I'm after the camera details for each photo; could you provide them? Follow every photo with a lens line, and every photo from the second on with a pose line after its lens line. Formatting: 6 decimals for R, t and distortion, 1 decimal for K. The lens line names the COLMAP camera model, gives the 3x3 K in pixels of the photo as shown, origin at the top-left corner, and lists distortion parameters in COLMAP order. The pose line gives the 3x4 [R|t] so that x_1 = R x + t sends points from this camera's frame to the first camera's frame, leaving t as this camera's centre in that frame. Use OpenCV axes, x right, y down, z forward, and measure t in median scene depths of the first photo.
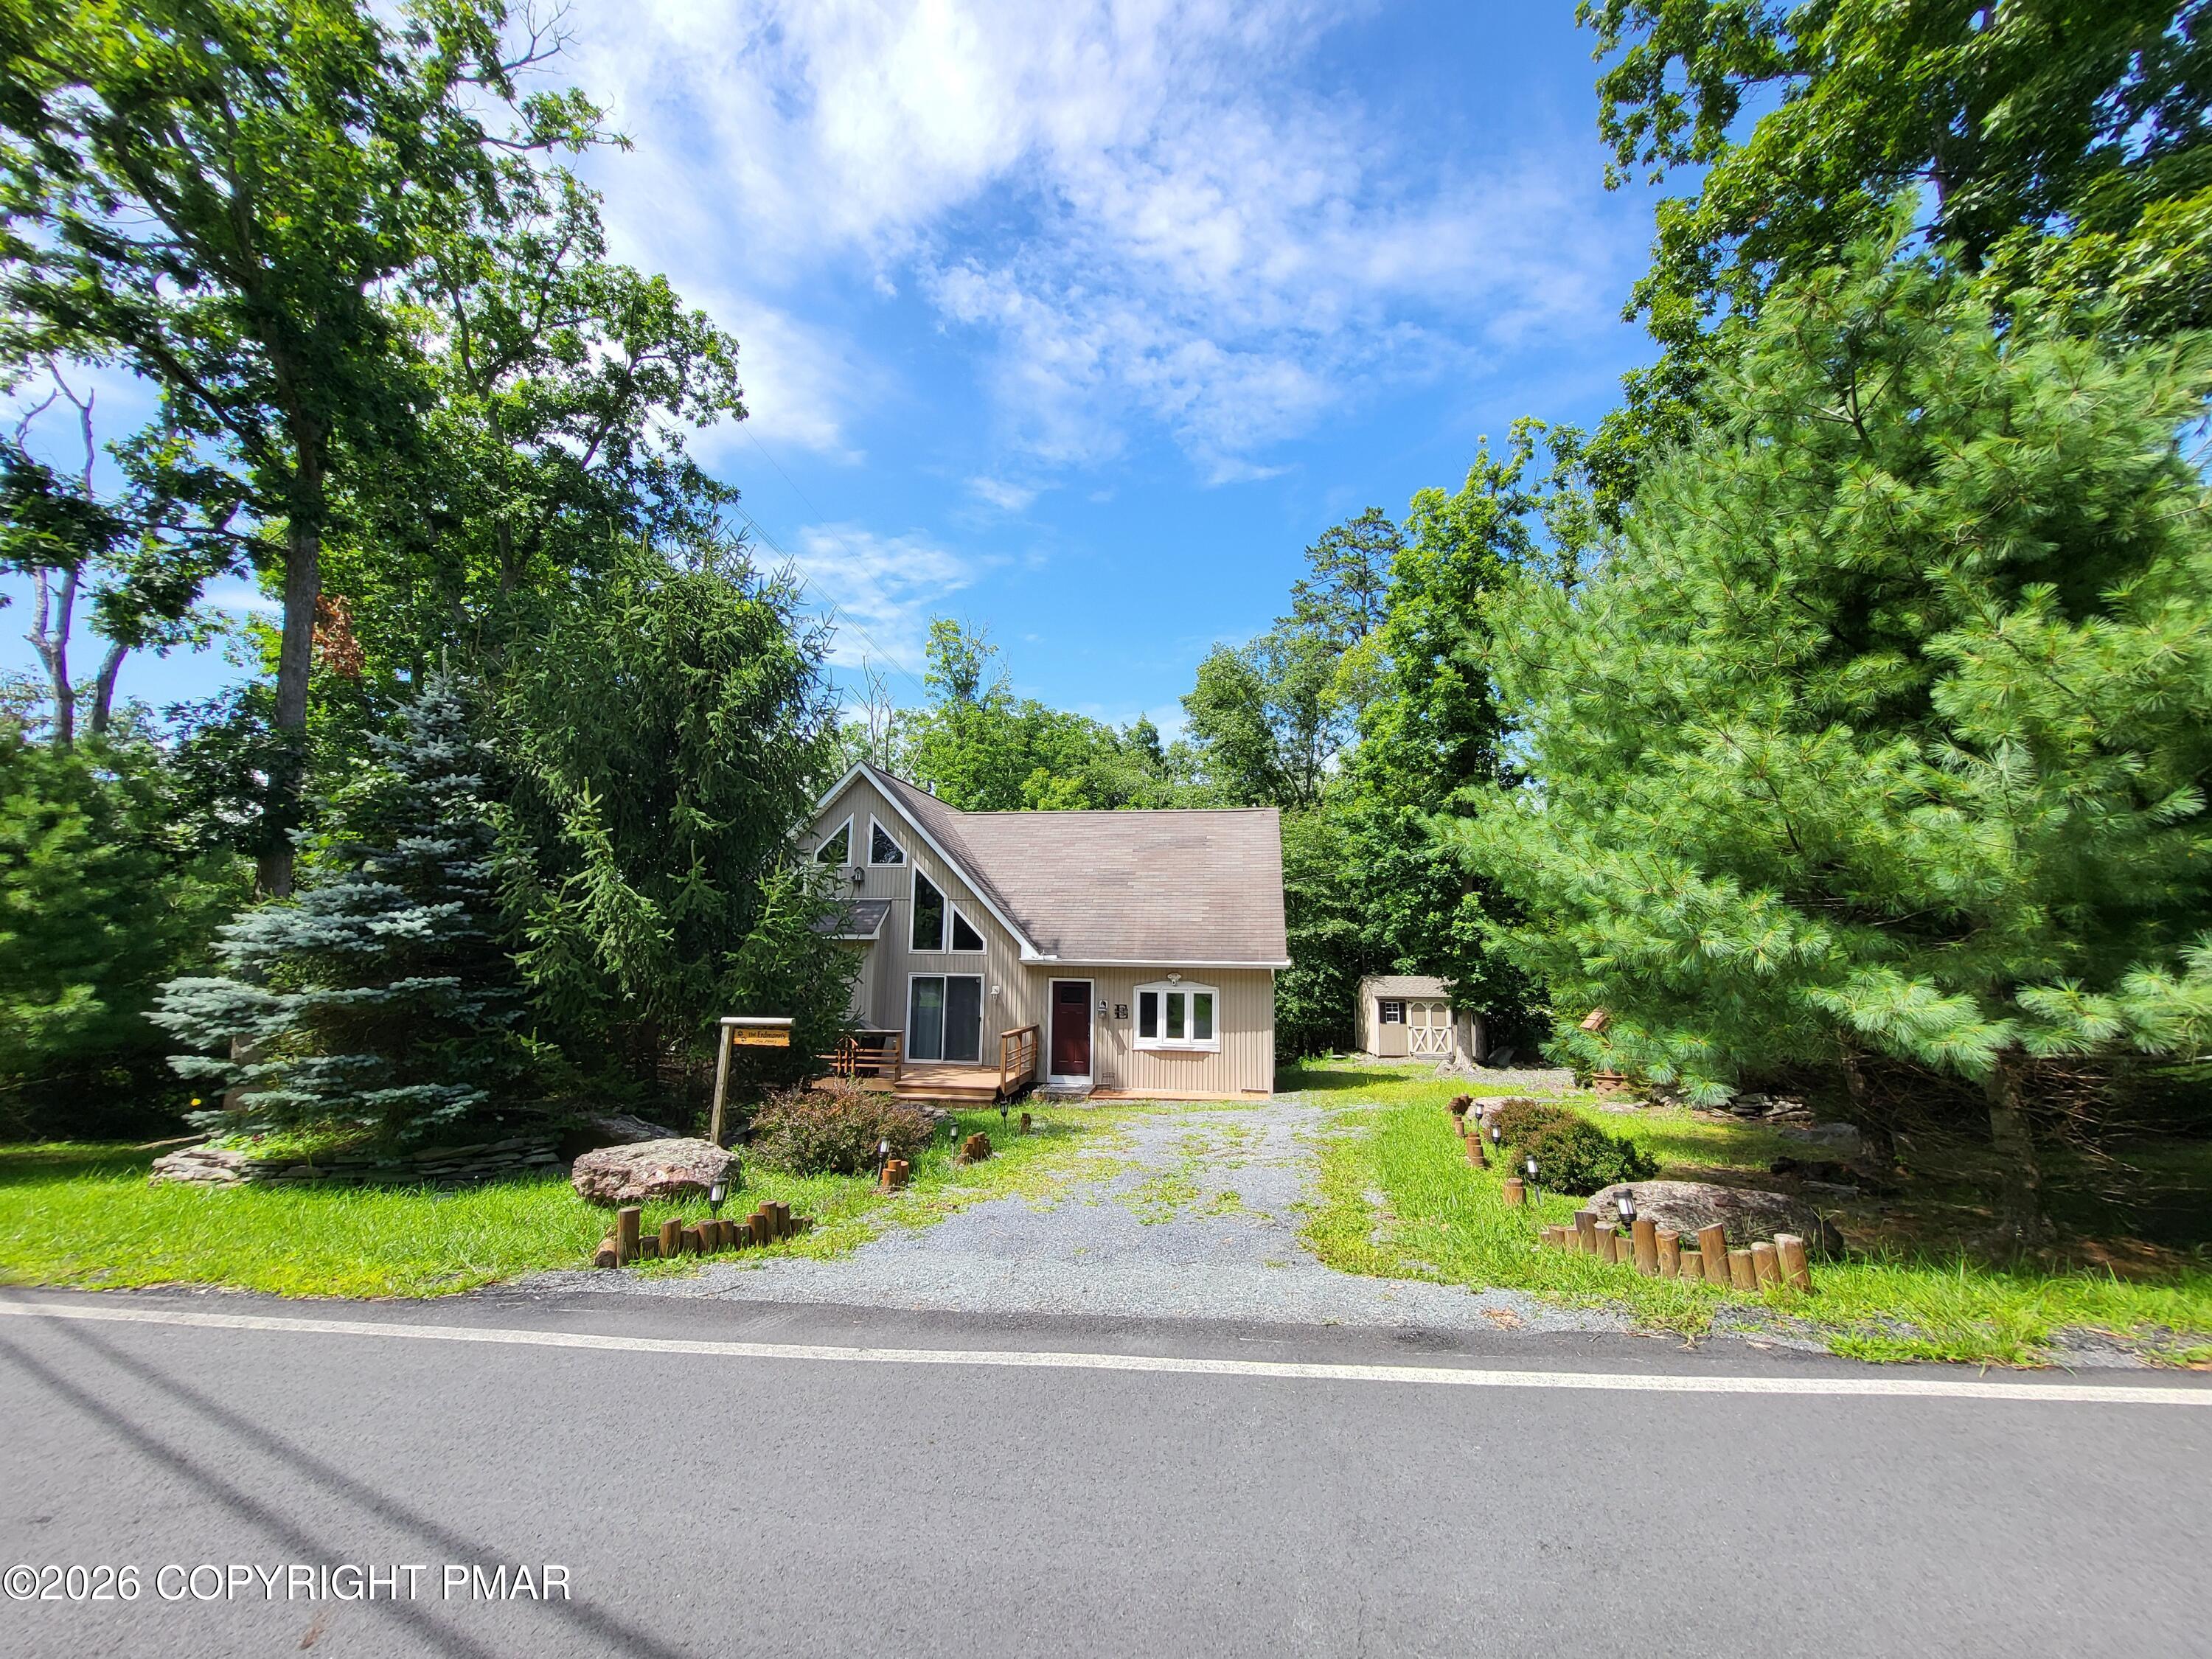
lens RADIAL K [[876.8, 0, 1122.2], [0, 876.8, 829.0], [0, 0, 1]] dist [-0.007352, 0.000839]
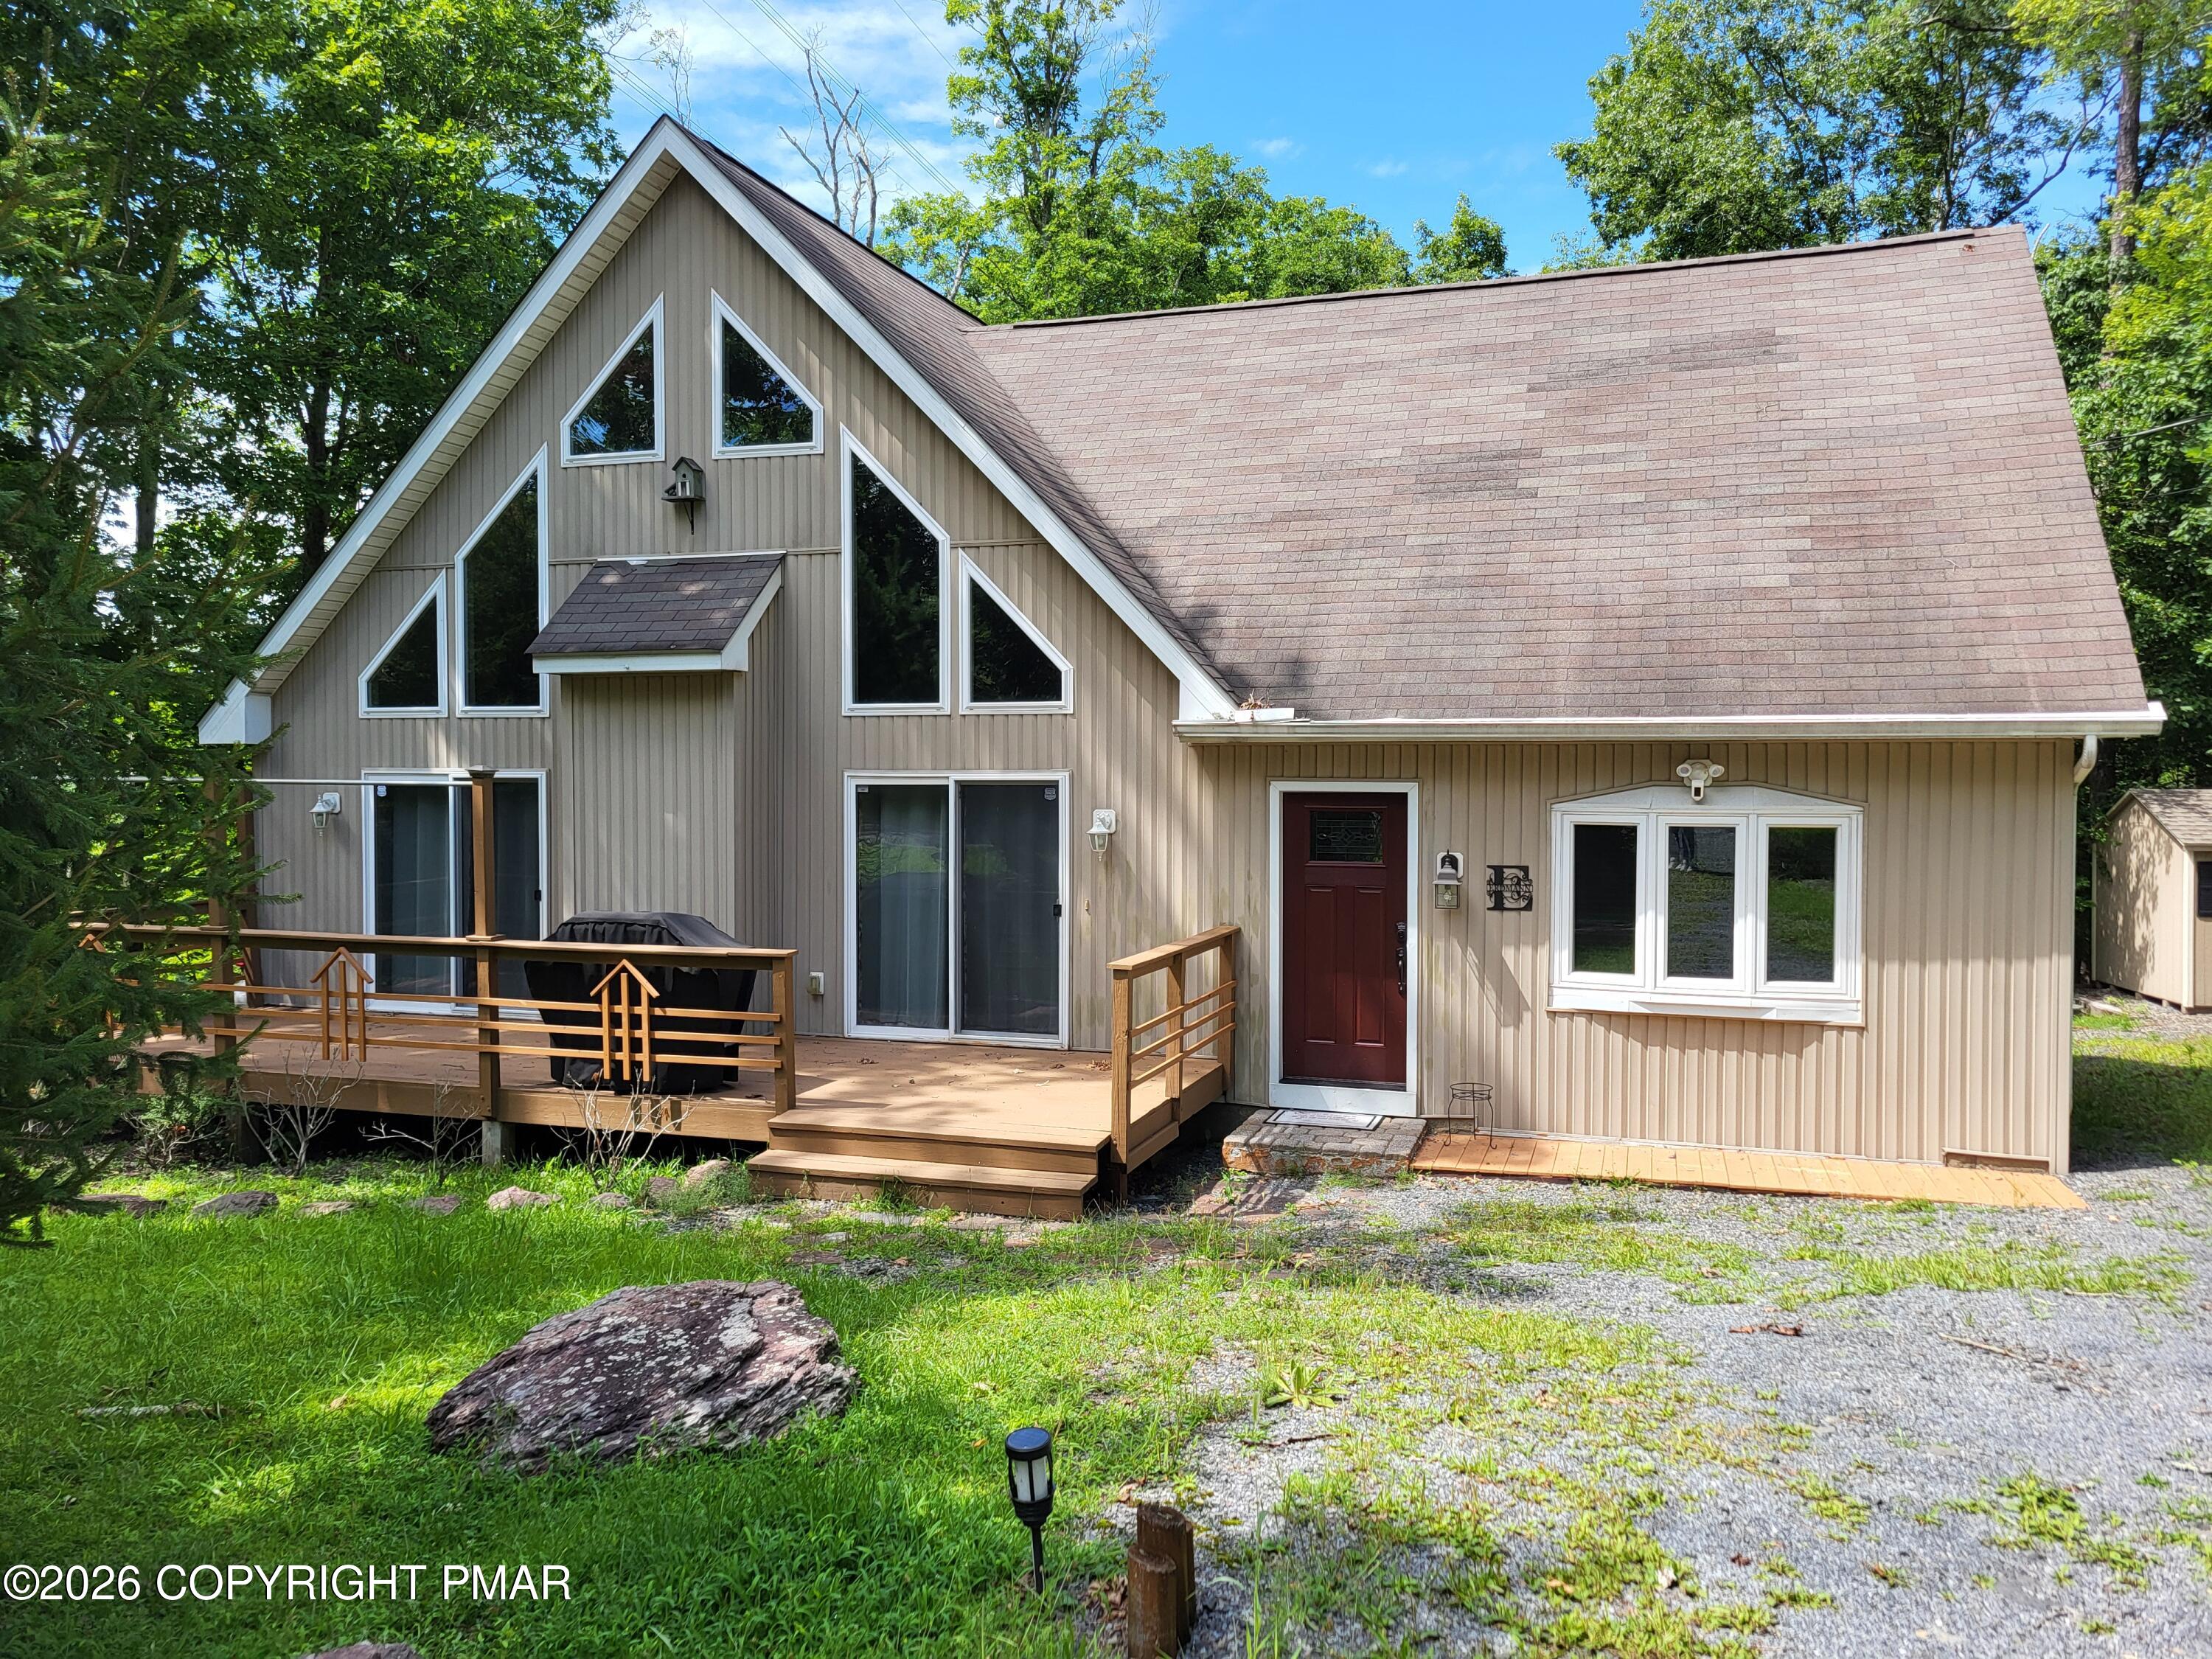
lens RADIAL K [[1679.1, 0, 1112.5], [0, 1679.1, 801.9], [0, 0, 1]] dist [0.043607, -0.018862]
pose [[0.985391, -0.007073, -0.170161, -0.036549], [0.033863, 0.987325, 0.155060, 0.082111], [0.166907, -0.158557, 0.973140, 0.405900]]
